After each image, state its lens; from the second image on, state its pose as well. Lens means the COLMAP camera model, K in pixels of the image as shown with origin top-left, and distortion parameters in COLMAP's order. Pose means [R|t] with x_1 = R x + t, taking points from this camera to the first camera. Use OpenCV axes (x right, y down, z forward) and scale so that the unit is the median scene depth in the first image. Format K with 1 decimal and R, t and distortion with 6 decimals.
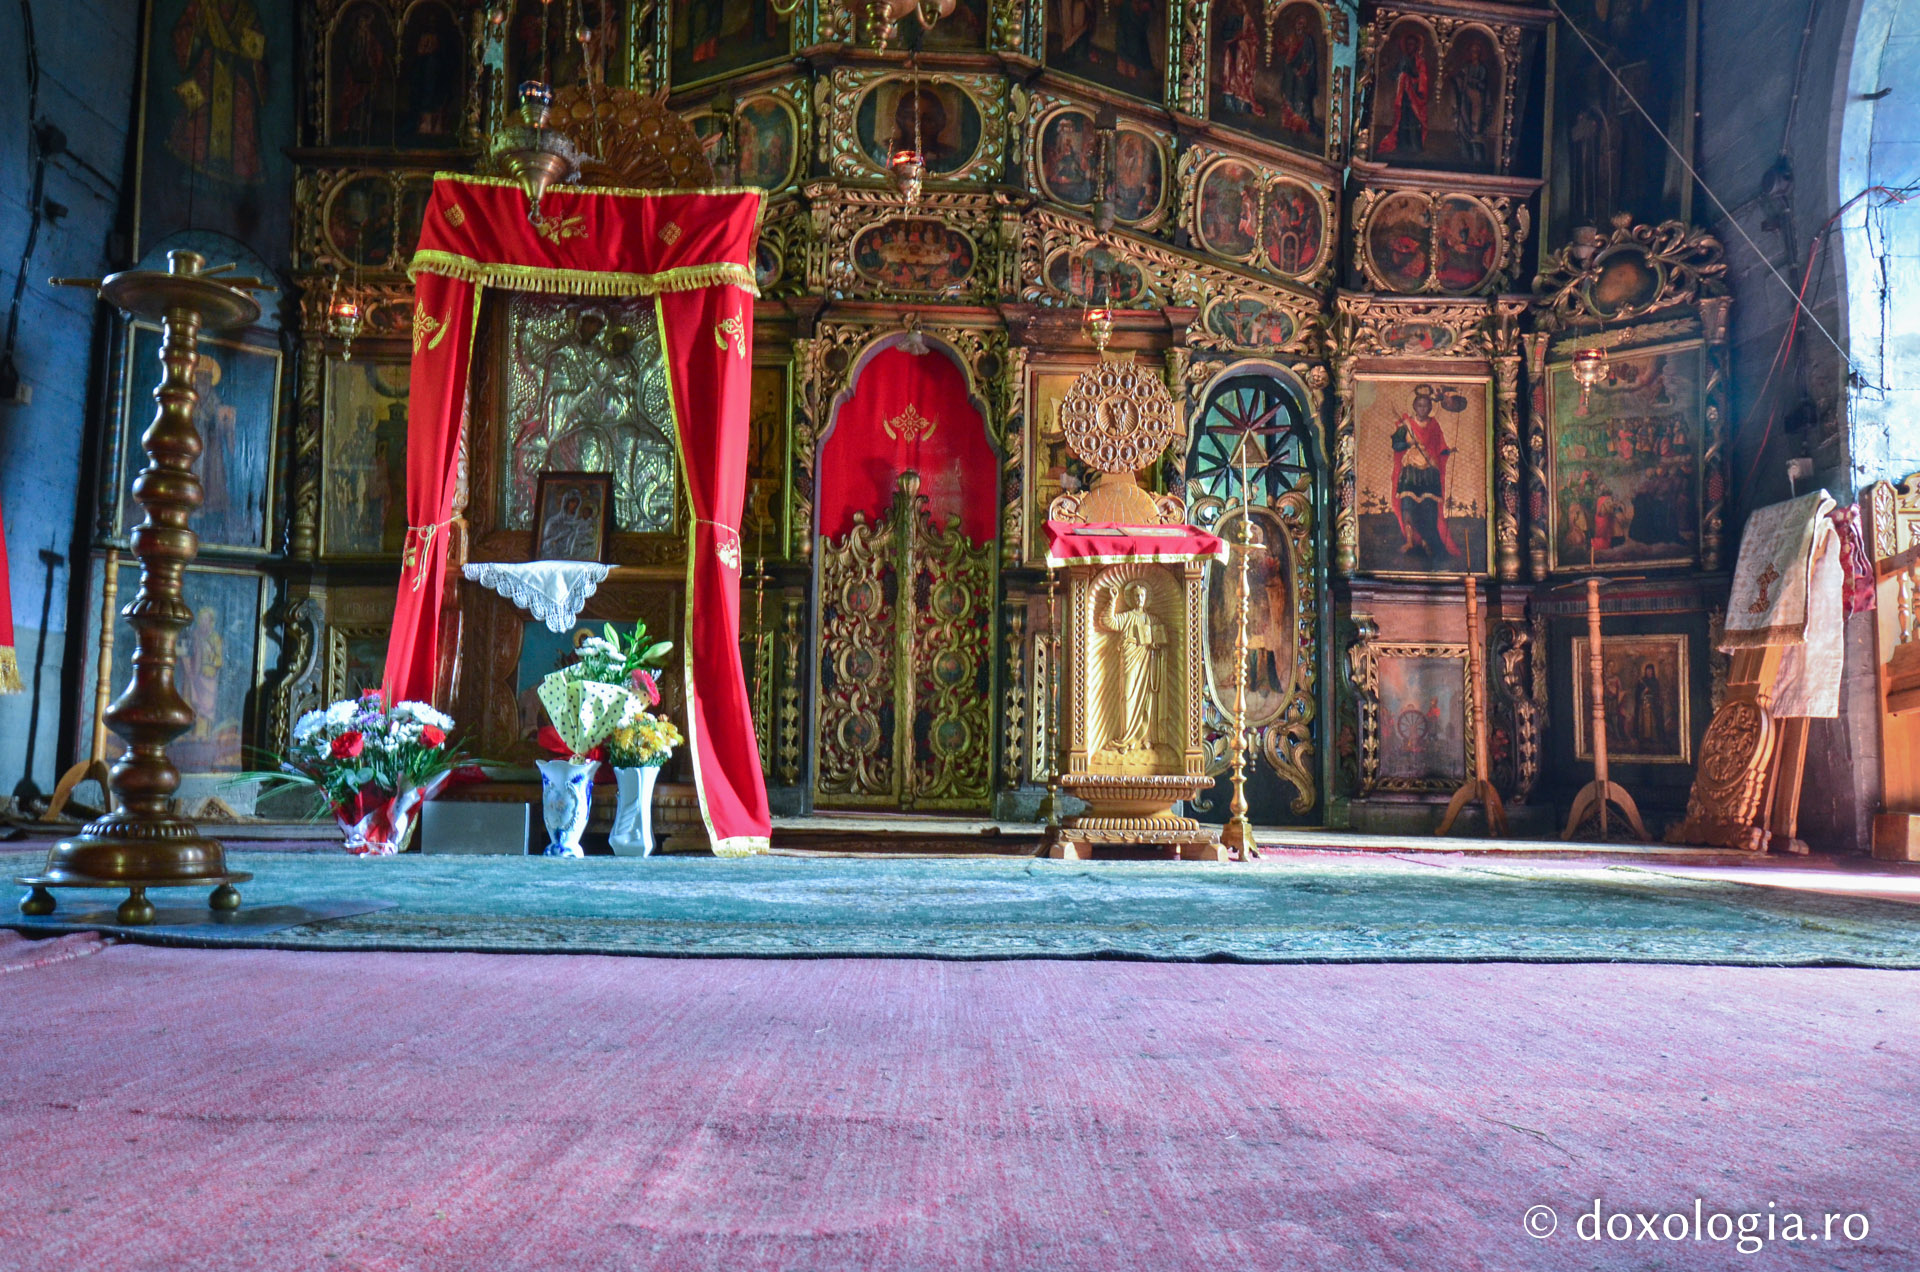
lens RADIAL K [[1422.6, 0, 958.1], [0, 1422.6, 641.4], [0, 0, 1]] dist [-0.012406, 0.005604]
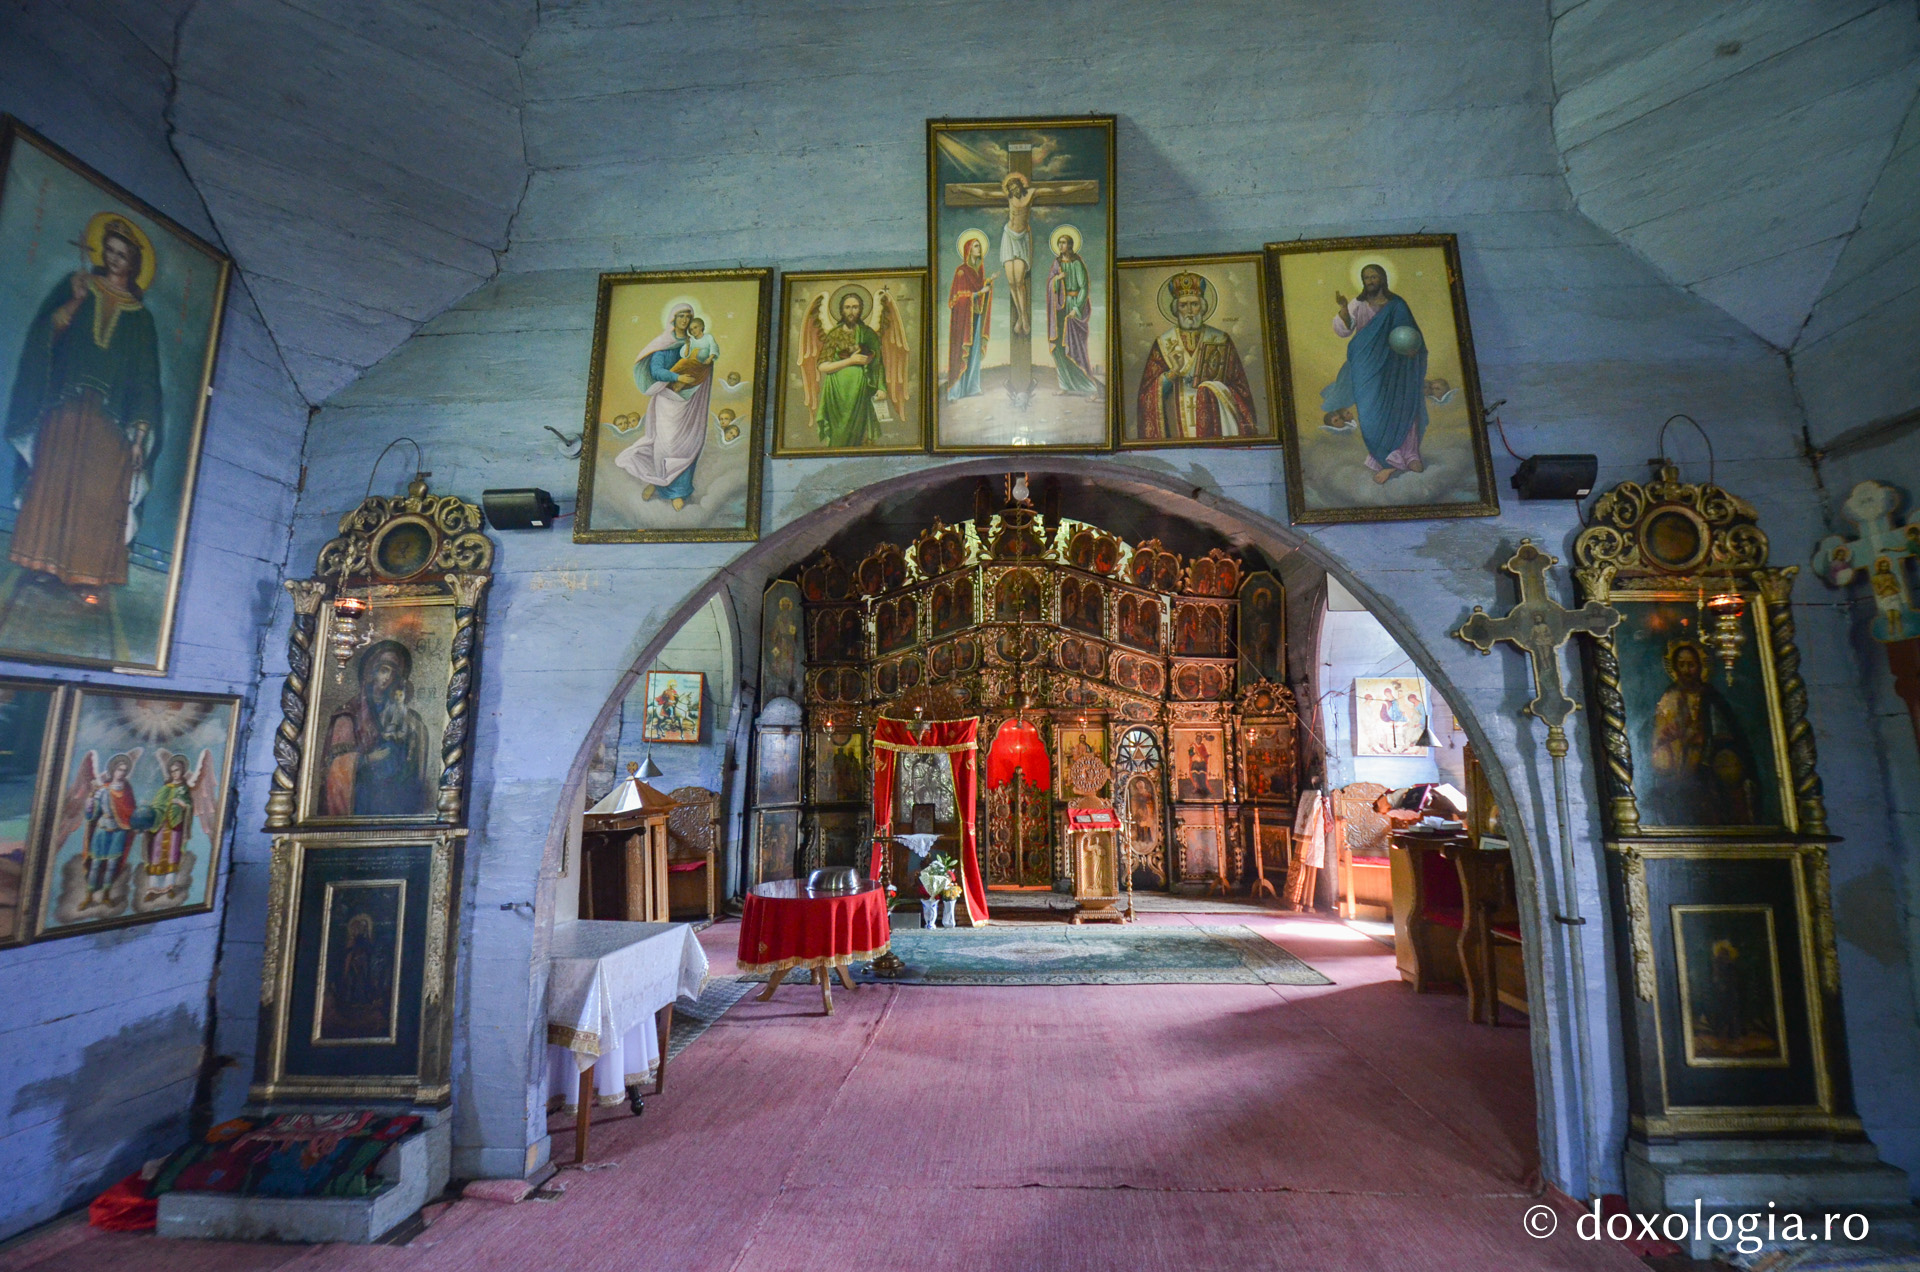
lens RADIAL K [[834.5, 0, 970.0], [0, 834.5, 632.1], [0, 0, 1]] dist [-0.027455, -0.002813]
pose [[0.998135, -0.031109, -0.052521, -0.035611], [0.027706, 0.997544, -0.064325, -0.291151], [0.054393, 0.062750, 0.996546, -0.707261]]
